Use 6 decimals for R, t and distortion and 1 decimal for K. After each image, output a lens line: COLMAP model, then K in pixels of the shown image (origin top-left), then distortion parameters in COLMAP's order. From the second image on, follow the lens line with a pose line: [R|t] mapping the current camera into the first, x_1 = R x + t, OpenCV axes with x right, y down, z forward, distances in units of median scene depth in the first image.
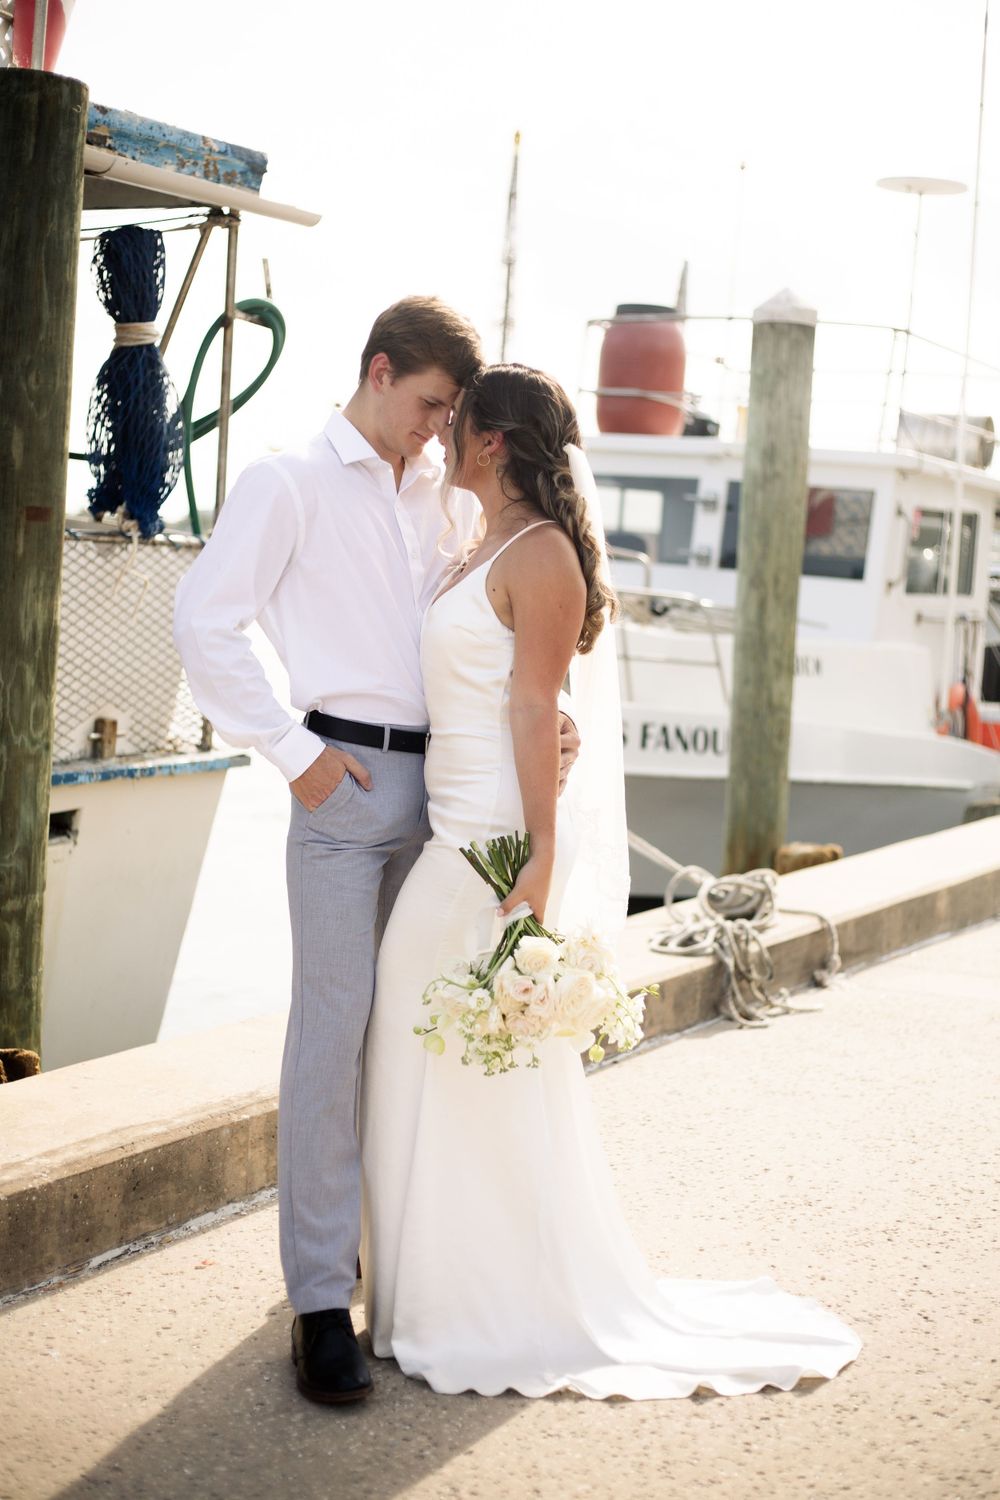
lens RADIAL K [[2168.6, 0, 500.0], [0, 2168.6, 750.0], [0, 0, 1]] dist [-0.097519, 0.069577]
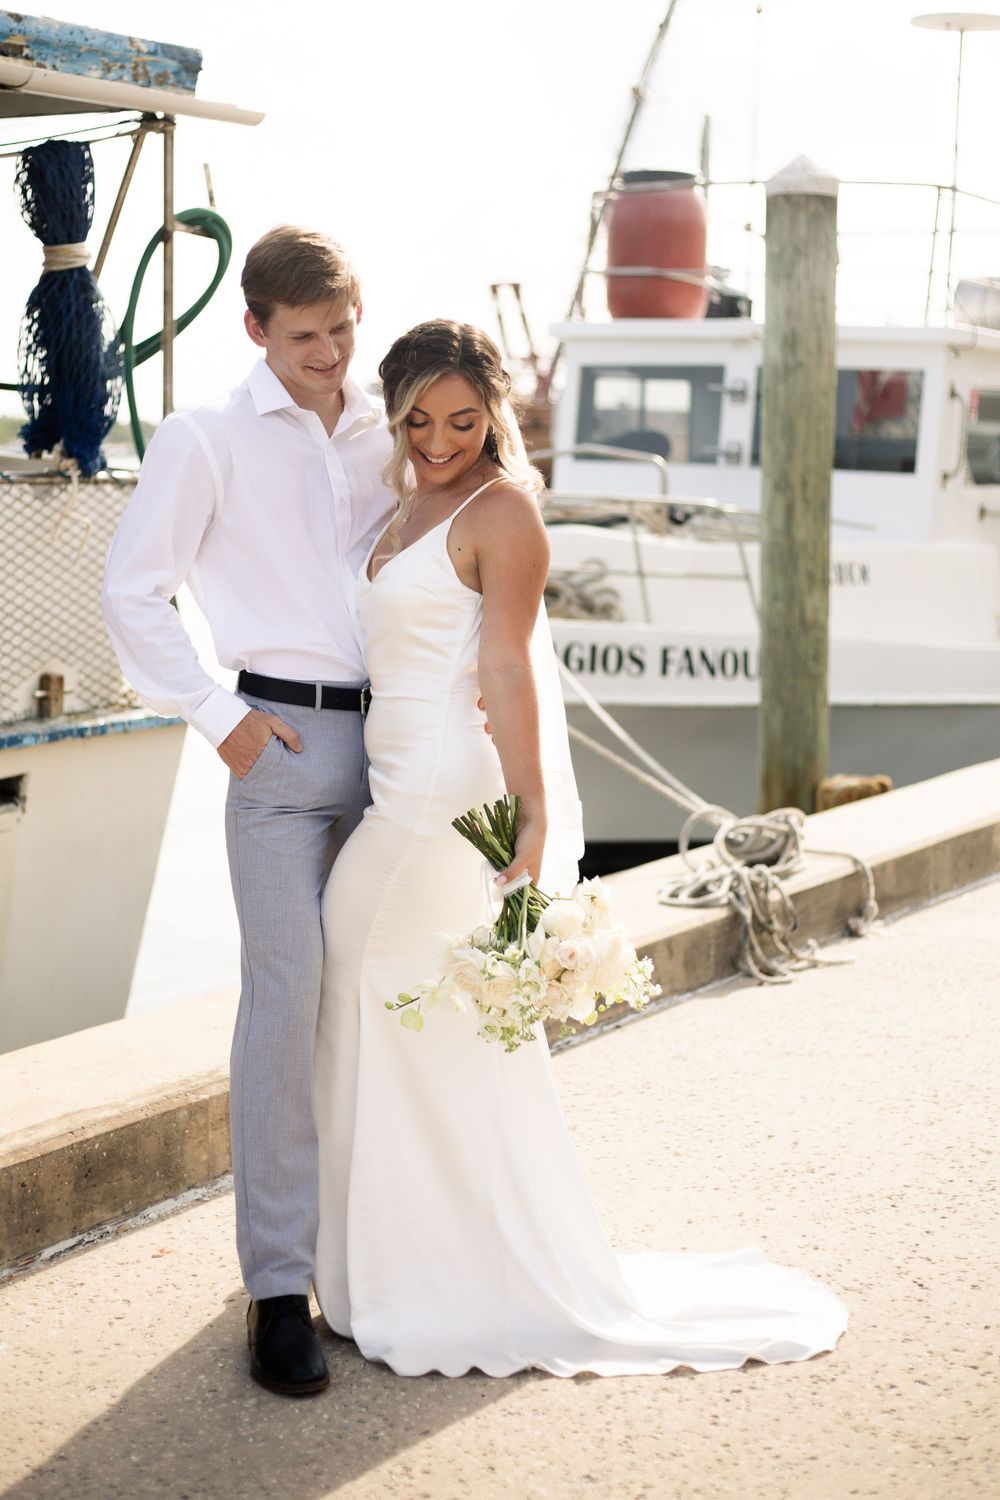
lens RADIAL K [[2695.7, 0, 502.3], [0, 2695.7, 673.3], [0, 0, 1]] dist [-0.124334, 0.333708]
pose [[0.998219, -0.040173, -0.044102, 0.061462], [0.040504, 0.999157, 0.006639, -0.014984], [0.043798, -0.008414, 0.999005, -0.140586]]
